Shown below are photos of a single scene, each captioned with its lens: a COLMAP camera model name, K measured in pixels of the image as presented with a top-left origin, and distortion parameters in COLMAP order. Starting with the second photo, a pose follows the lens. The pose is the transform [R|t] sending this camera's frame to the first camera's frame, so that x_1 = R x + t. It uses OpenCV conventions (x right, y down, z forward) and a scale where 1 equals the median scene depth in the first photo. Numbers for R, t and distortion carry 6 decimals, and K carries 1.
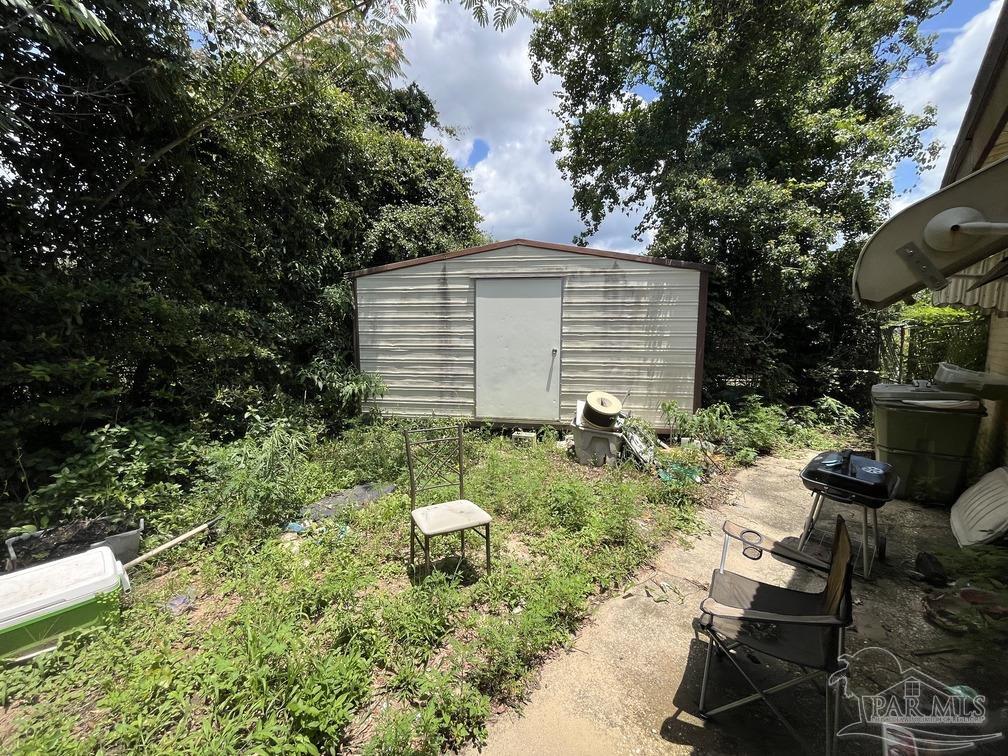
lens RADIAL K [[410.3, 0, 505.4], [0, 410.3, 377.3], [0, 0, 1]] dist [-0.000780, -0.000634]
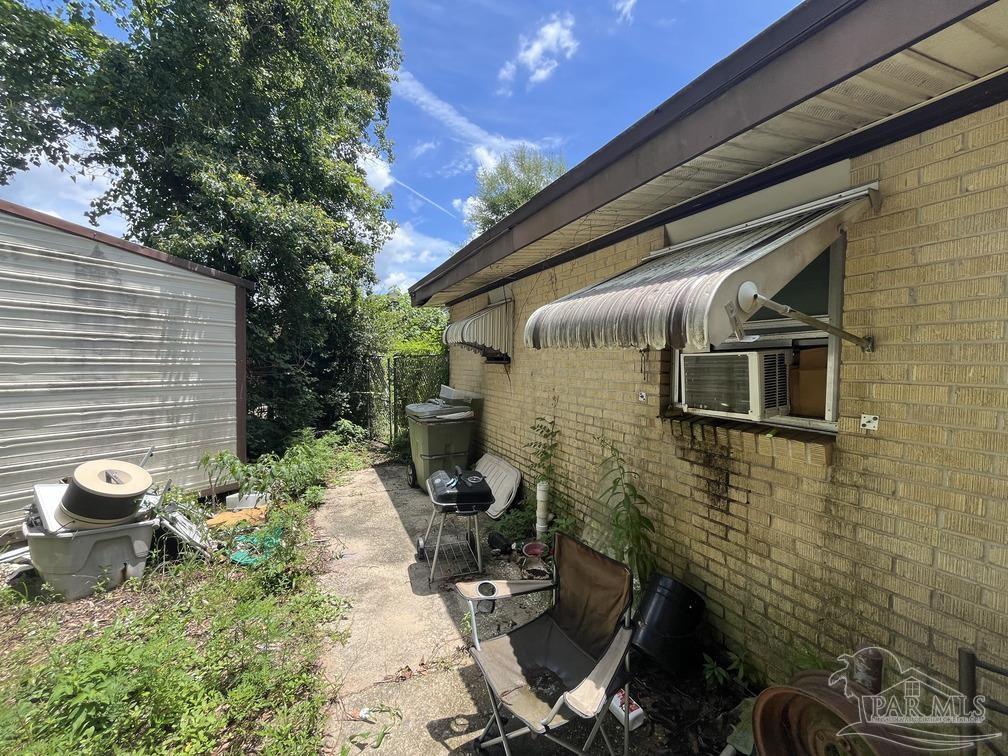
lens RADIAL K [[410.3, 0, 503.9], [0, 410.3, 376.5], [0, 0, 1]] dist [-0.000780, -0.000634]
pose [[0.379295, -0.028051, 0.924850, -0.079325], [0.088371, 0.996069, -0.006031, -0.026553], [-0.921046, 0.084017, 0.380283, 0.211683]]
